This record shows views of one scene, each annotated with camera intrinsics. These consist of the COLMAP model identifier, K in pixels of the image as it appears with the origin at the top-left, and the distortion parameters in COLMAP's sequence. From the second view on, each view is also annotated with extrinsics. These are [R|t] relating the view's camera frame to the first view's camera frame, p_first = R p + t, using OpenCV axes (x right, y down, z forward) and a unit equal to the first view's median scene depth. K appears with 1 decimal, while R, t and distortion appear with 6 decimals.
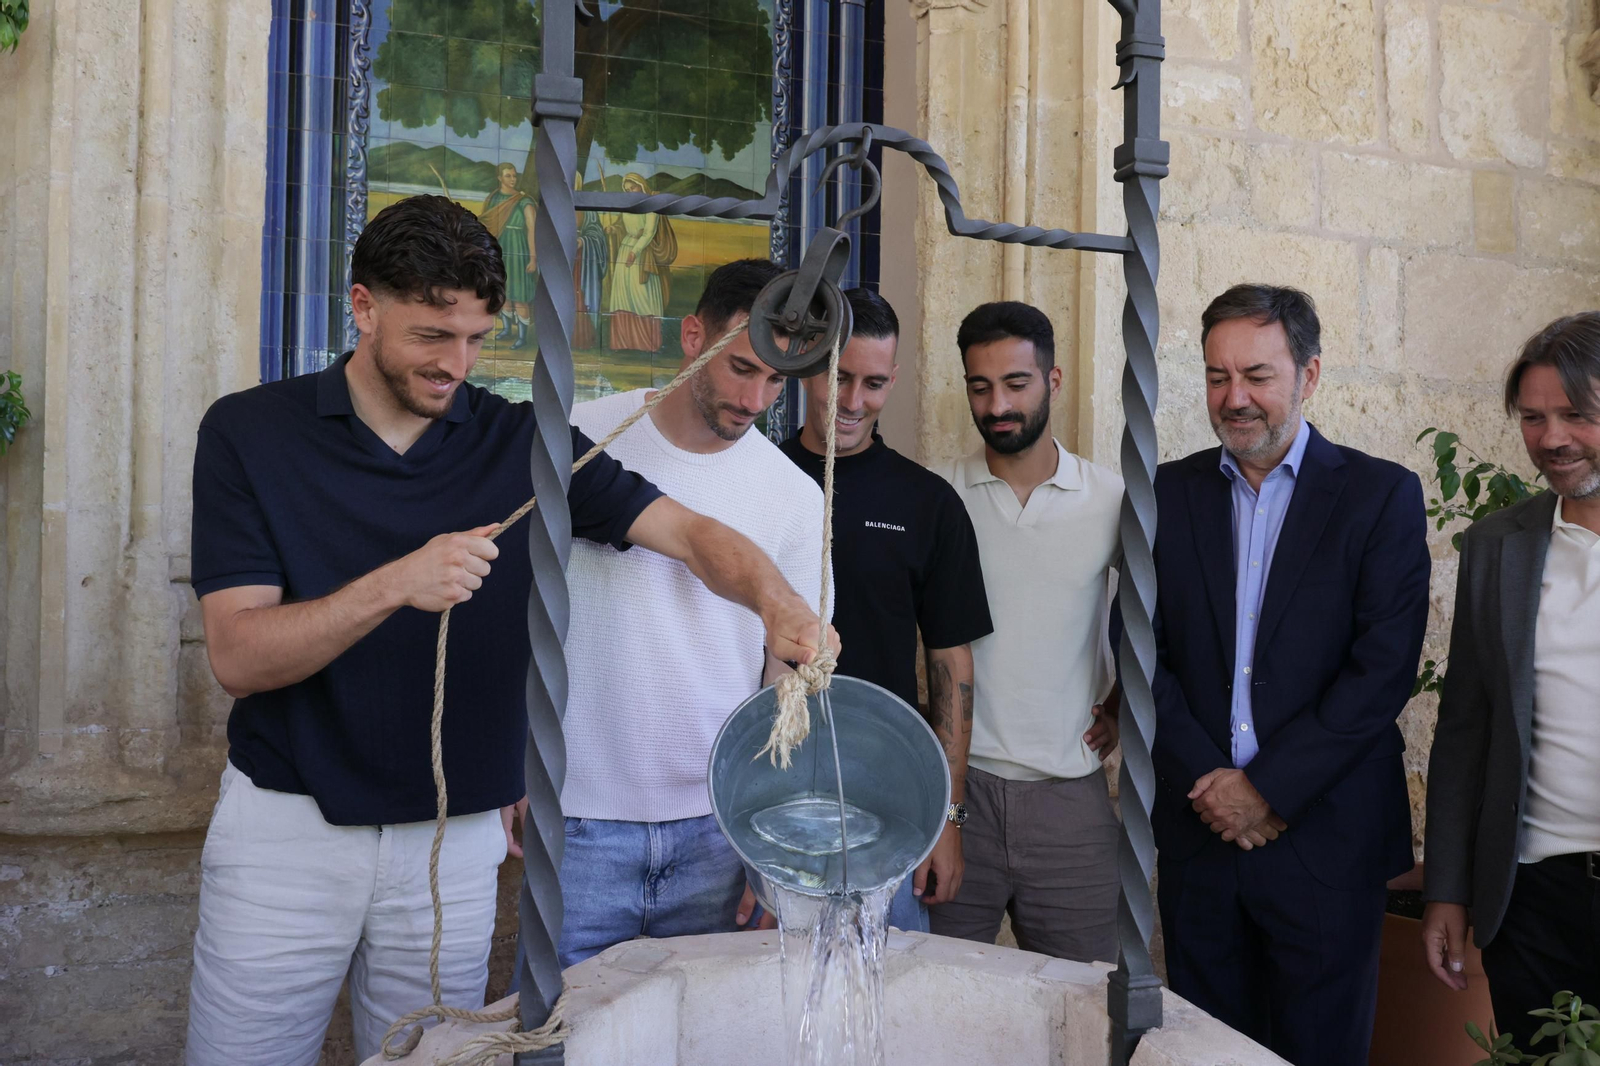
lens RADIAL K [[1344.3, 0, 805.0], [0, 1344.3, 533.0], [0, 0, 1]] dist [0.002508, -0.004070]
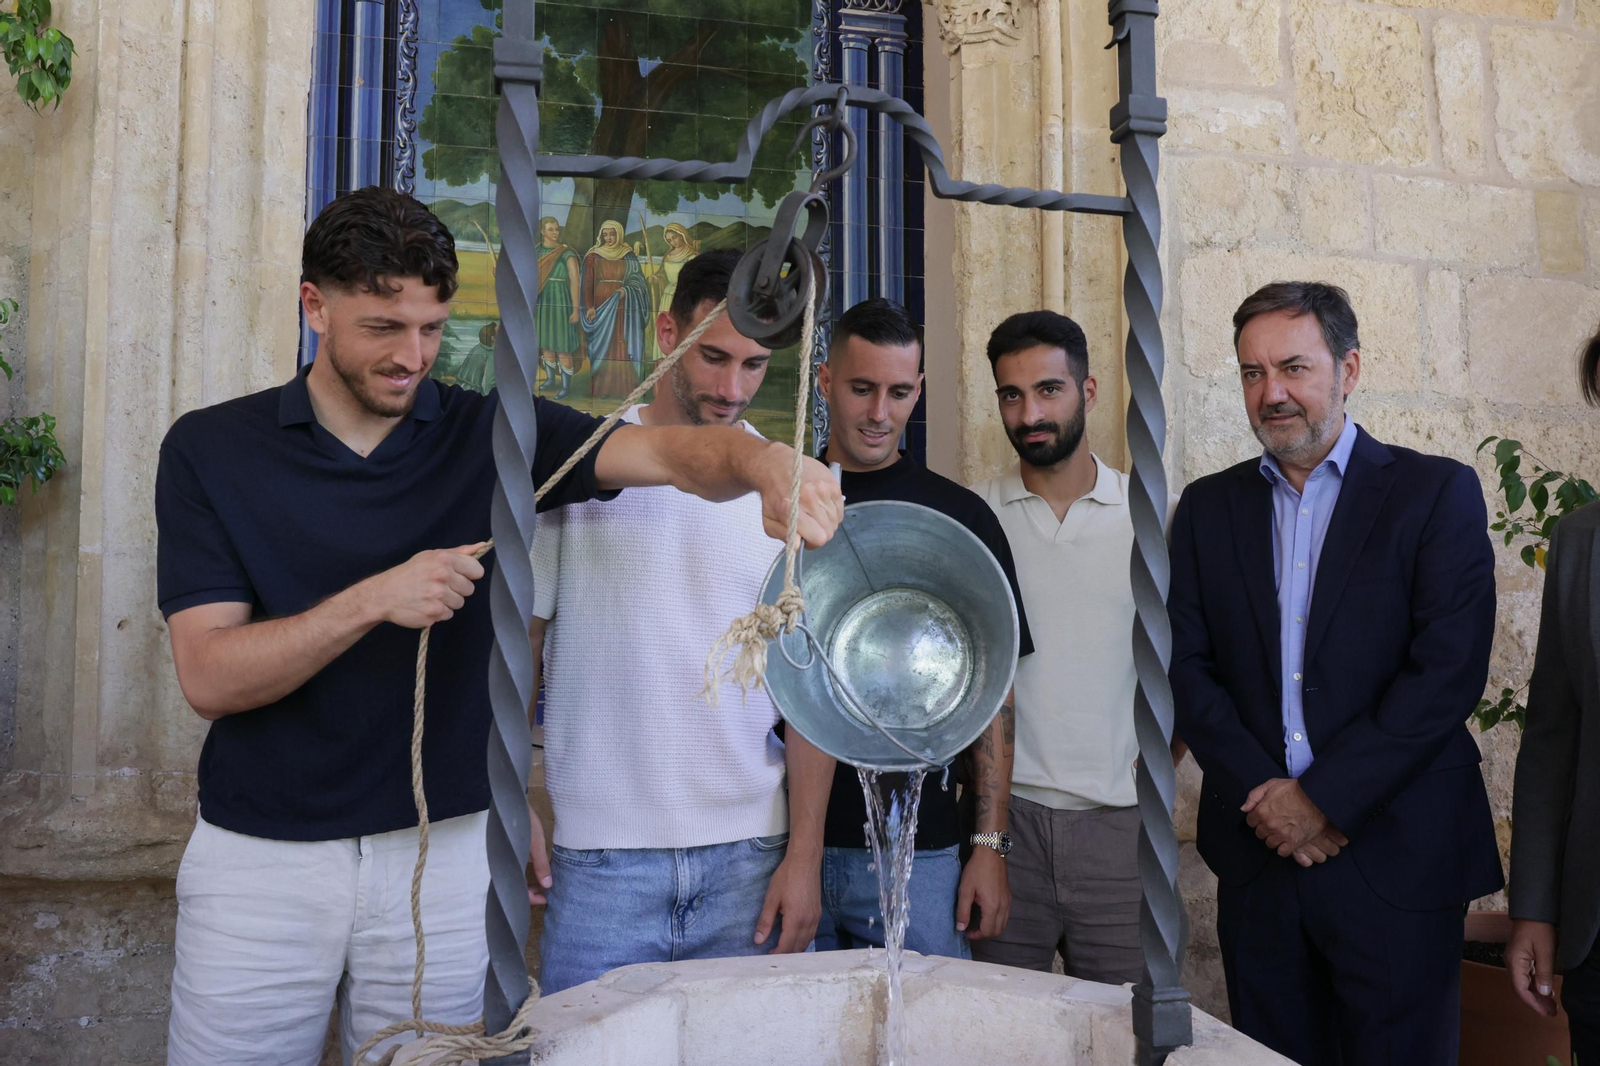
lens RADIAL K [[1341.8, 0, 809.6], [0, 1341.8, 536.3], [0, 0, 1]] dist [-0.010776, 0.013510]
pose [[0.997959, -0.023036, -0.059565, 0.029384], [0.019364, 0.997919, -0.061499, 0.031515], [0.060858, 0.060220, 0.996328, 0.023390]]
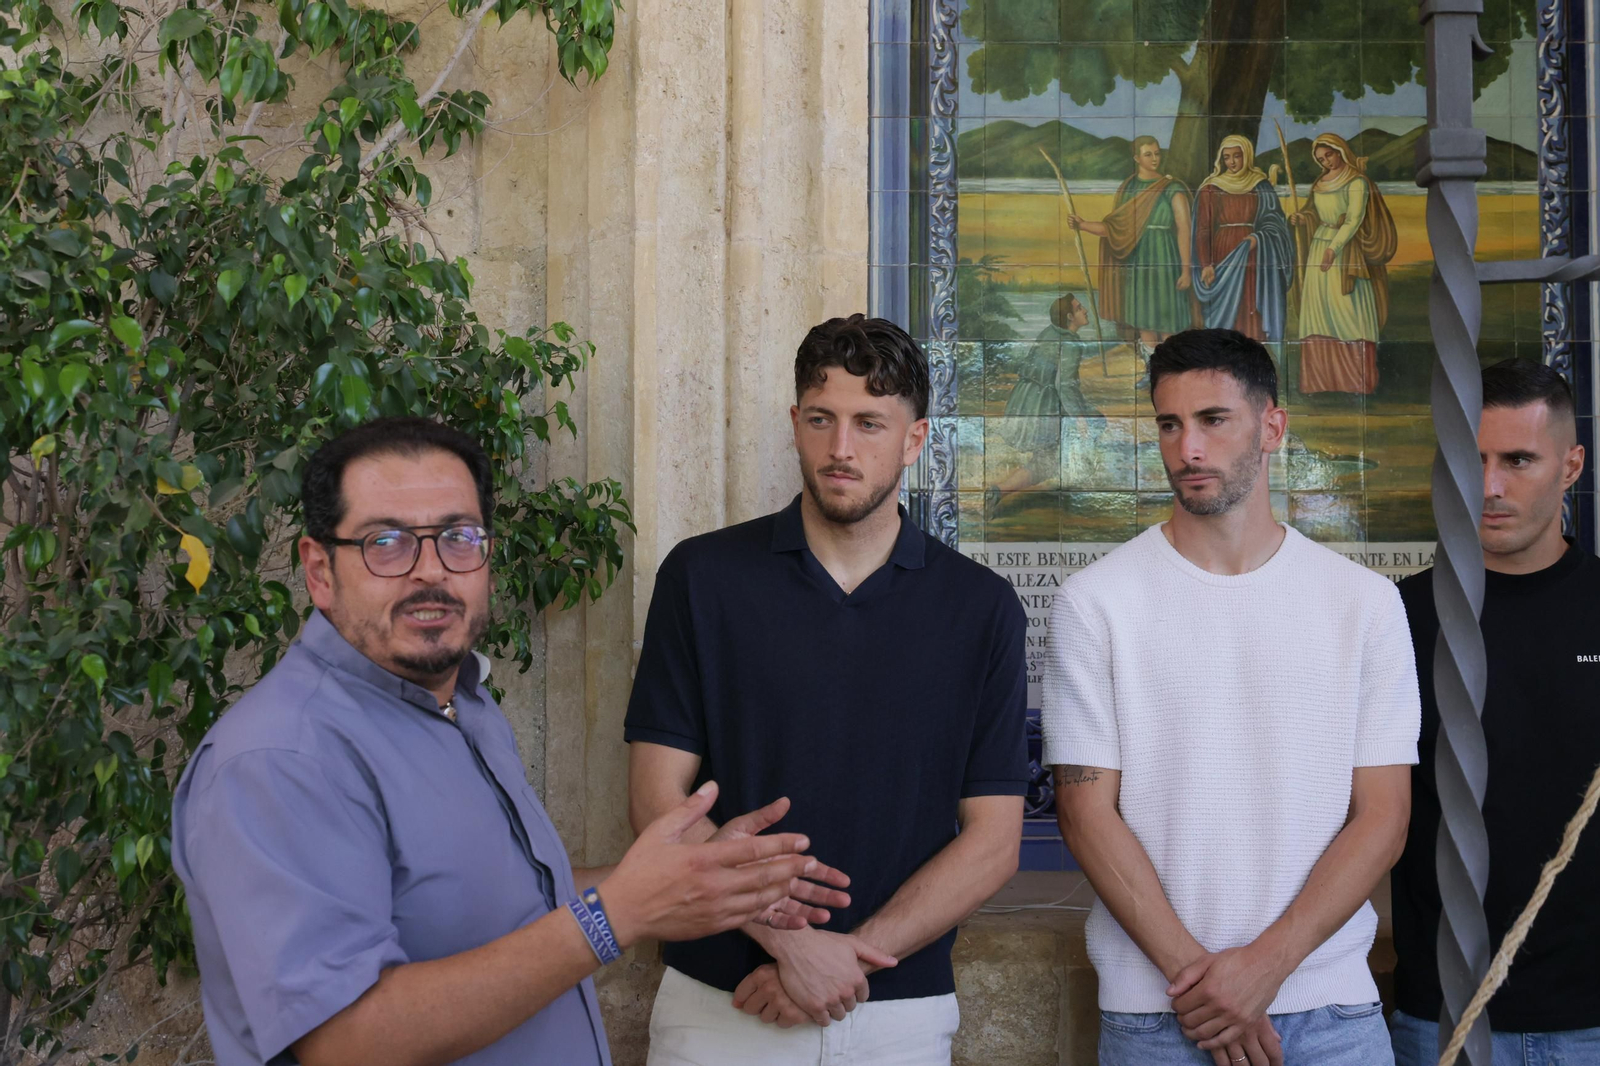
lens RADIAL K [[2262.7, 0, 800.0], [0, 2262.7, 533.0], [0, 0, 1]] dist [0.023386, -0.002821]
pose [[0.958719, -0.032219, -0.282525, -0.071386], [0.016971, 0.998272, -0.056253, -0.006705], [0.283849, 0.049136, 0.957609, -0.175098]]
